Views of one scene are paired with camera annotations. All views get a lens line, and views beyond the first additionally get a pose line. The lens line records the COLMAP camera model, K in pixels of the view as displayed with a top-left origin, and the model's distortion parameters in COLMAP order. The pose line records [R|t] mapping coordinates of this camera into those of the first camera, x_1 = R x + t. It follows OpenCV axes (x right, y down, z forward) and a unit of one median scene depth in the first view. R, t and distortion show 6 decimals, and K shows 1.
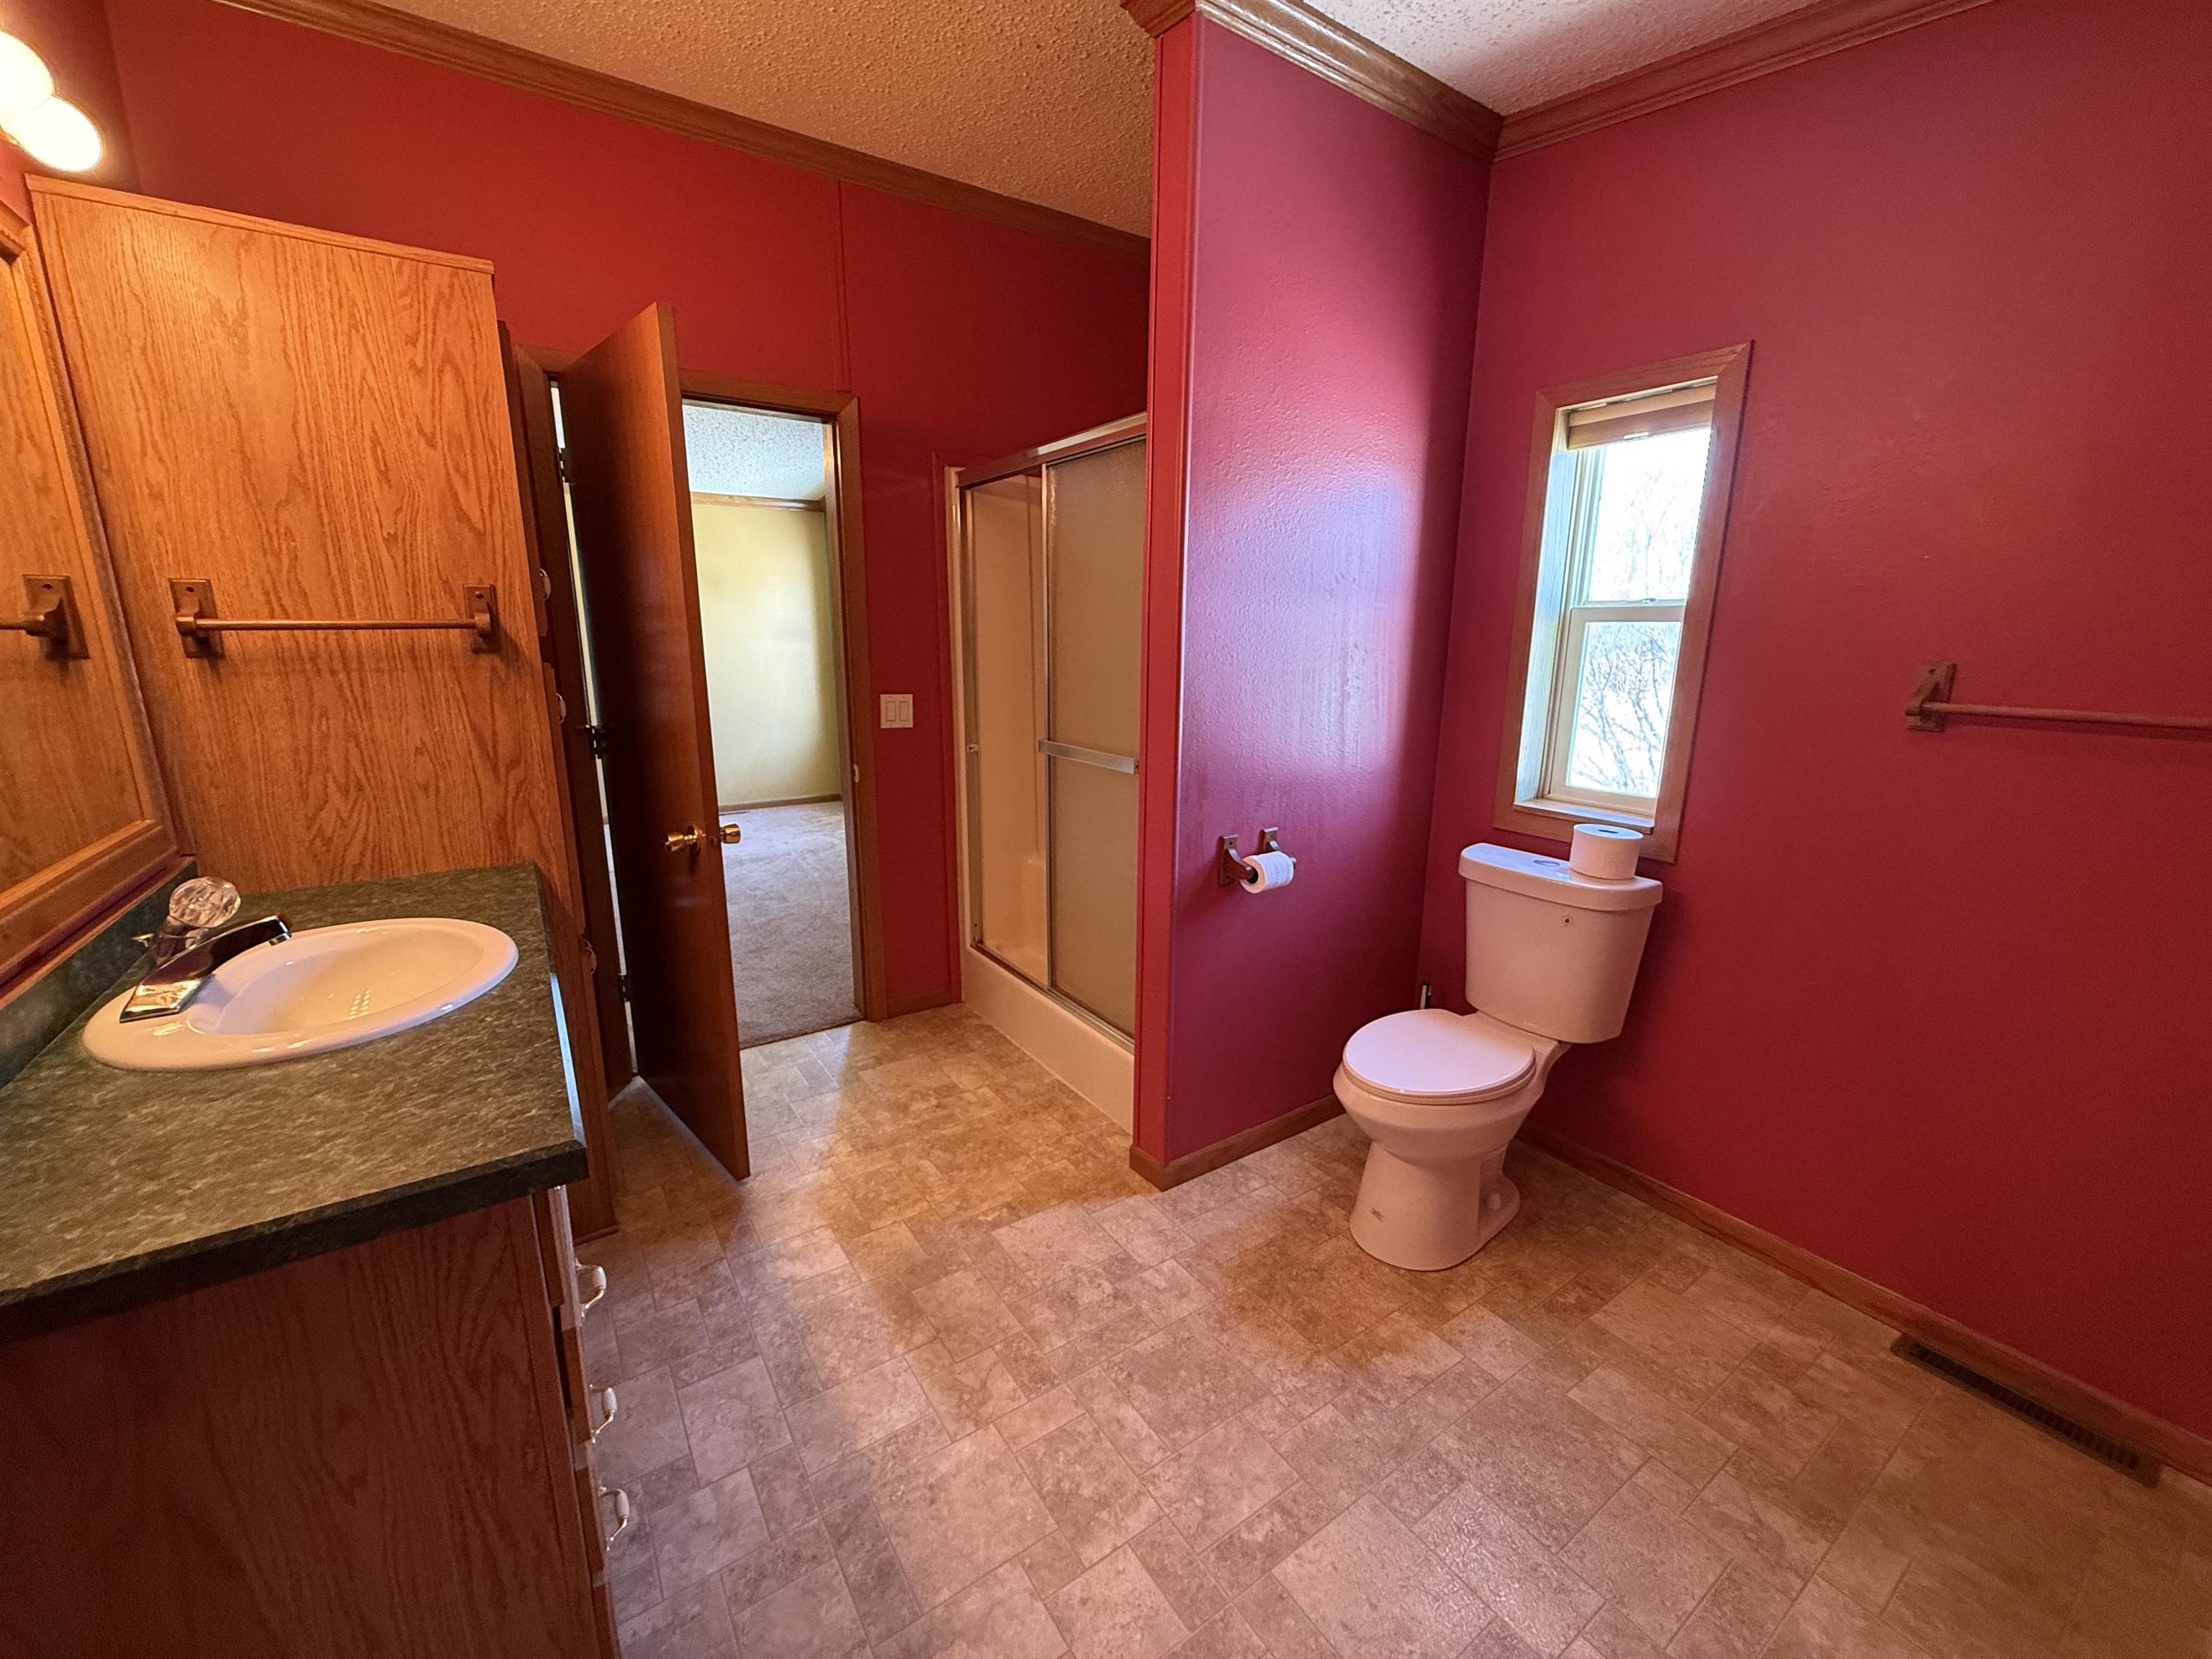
lens RADIAL K [[876.5, 0, 1107.4], [0, 876.5, 821.6], [0, 0, 1]] dist [-0.000511, -0.000119]
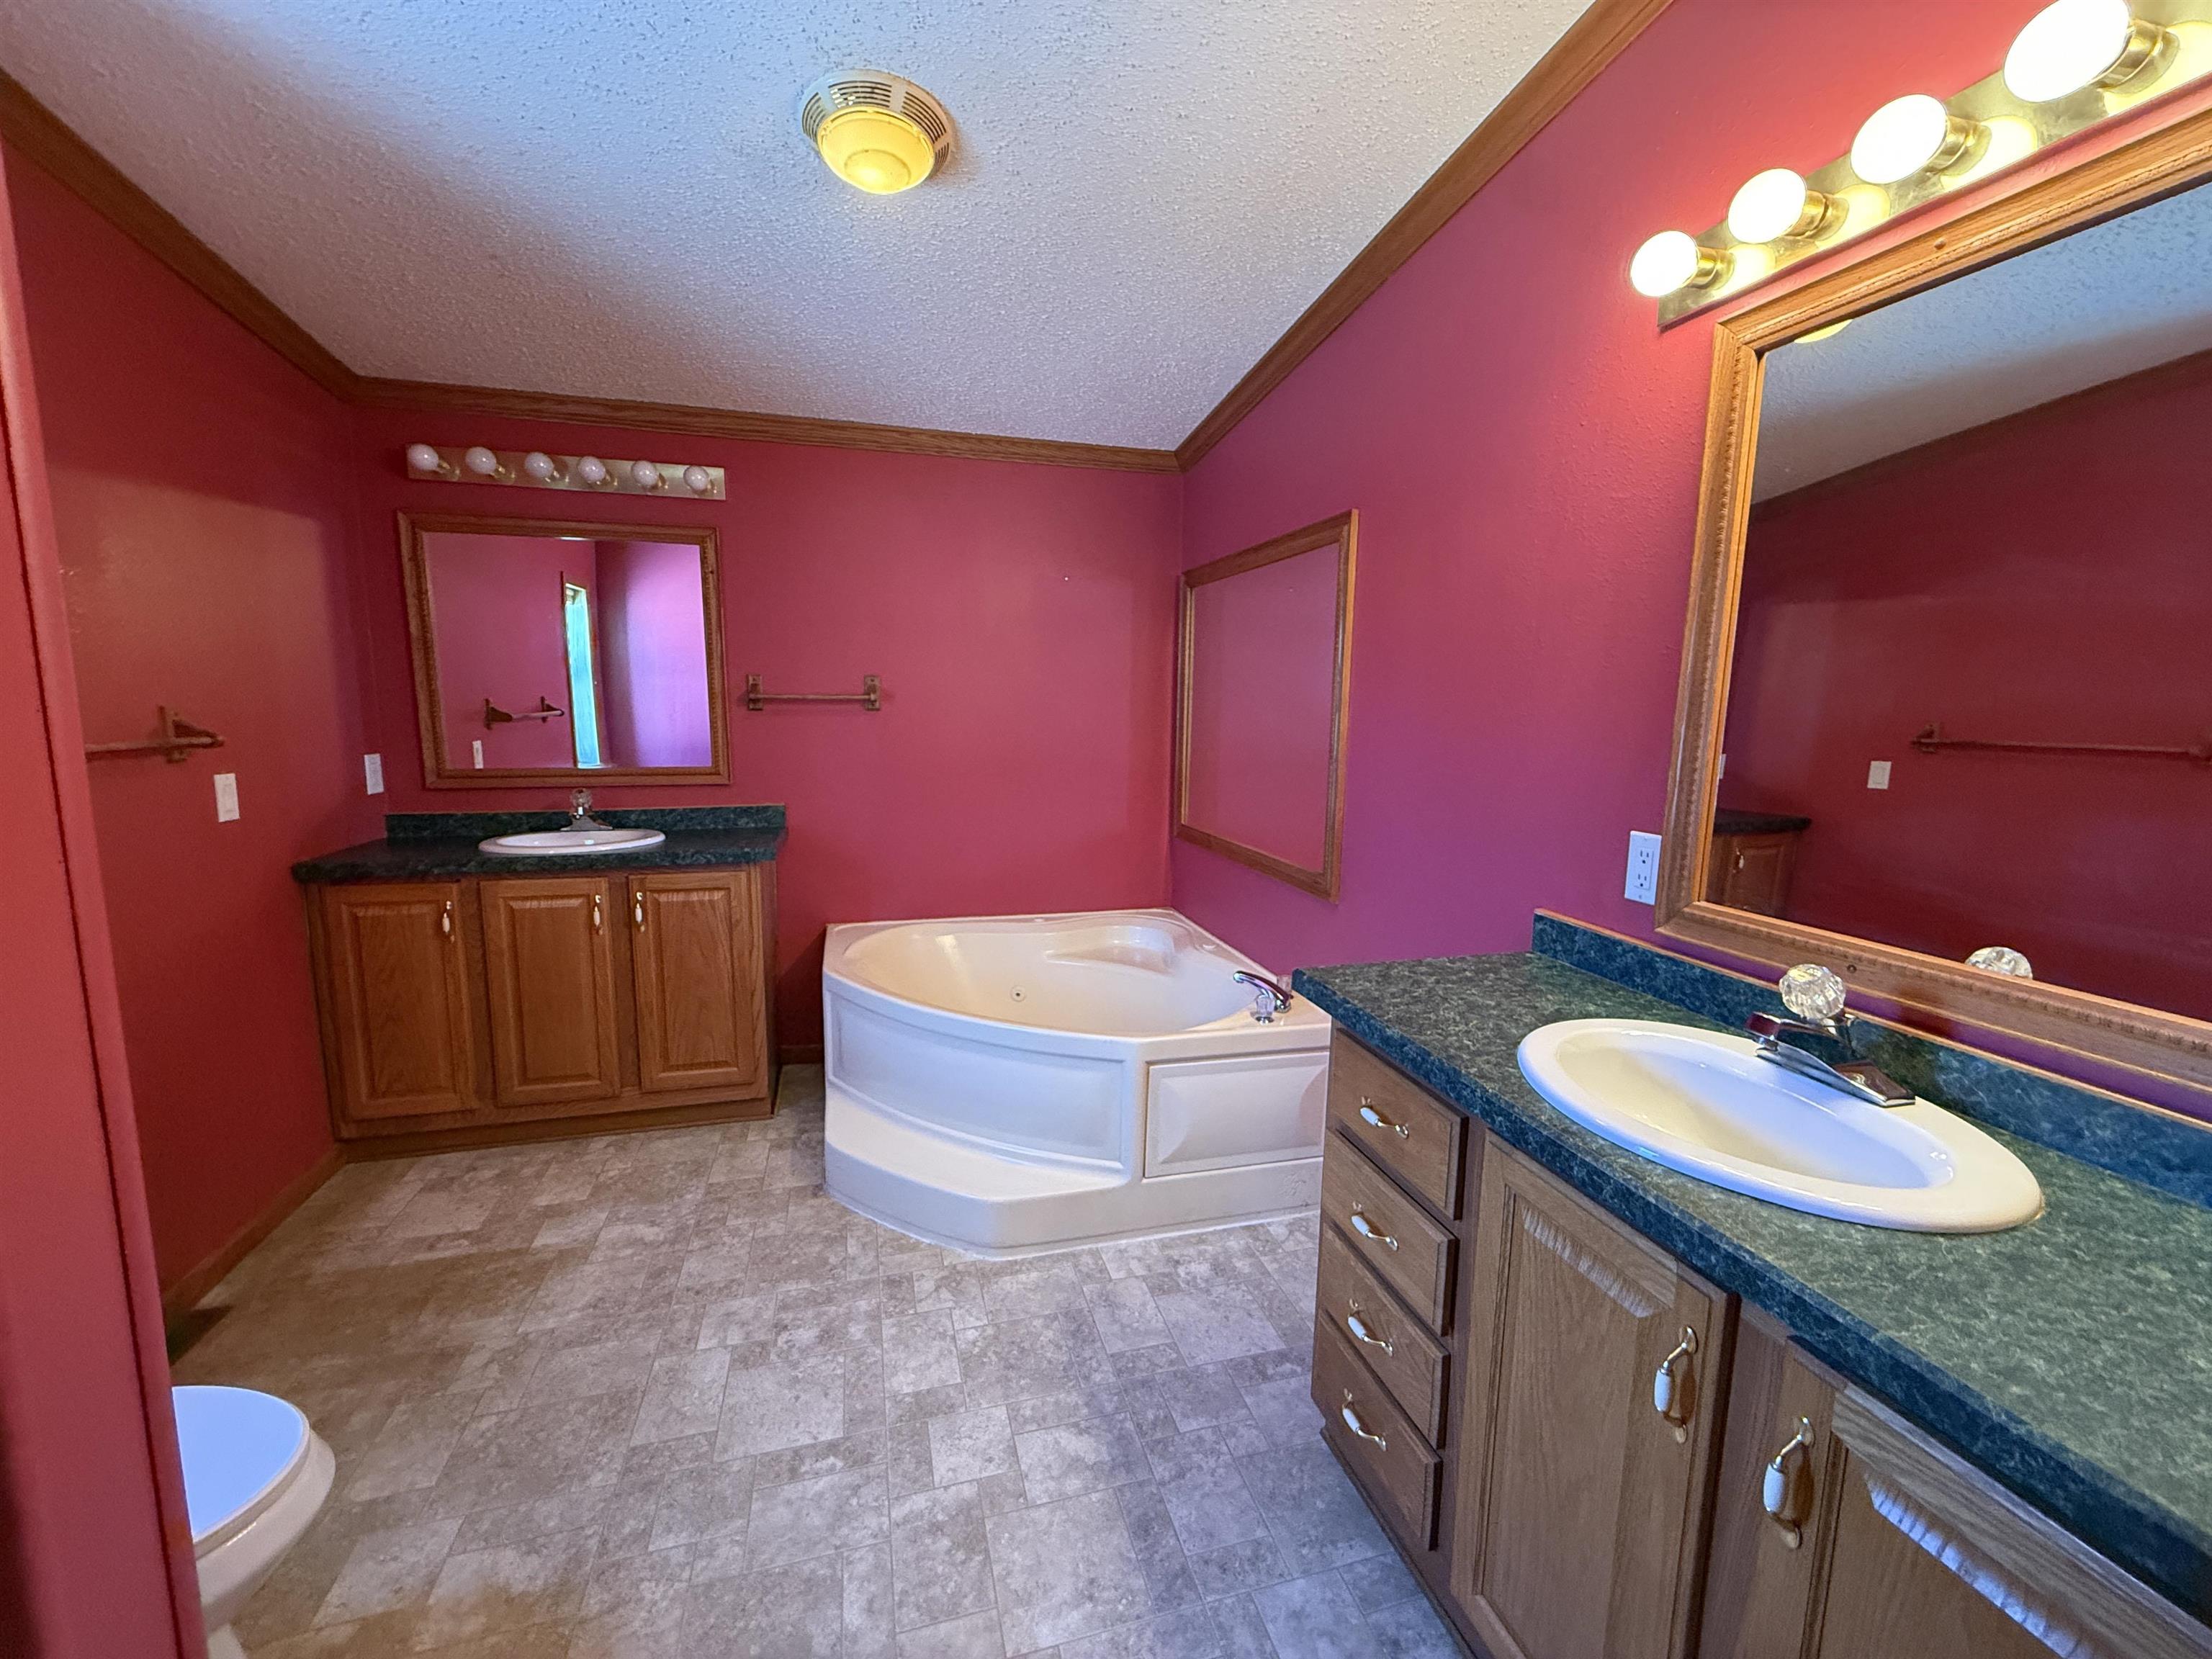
lens RADIAL K [[876.5, 0, 1100.0], [0, 876.5, 826.2], [0, 0, 1]] dist [-0.000511, -0.000119]
pose [[-0.944473, -0.068387, 0.321394, -0.474127], [0.048424, 0.938455, 0.341990, -0.345939], [-0.325002, 0.338564, -0.883034, 1.611046]]
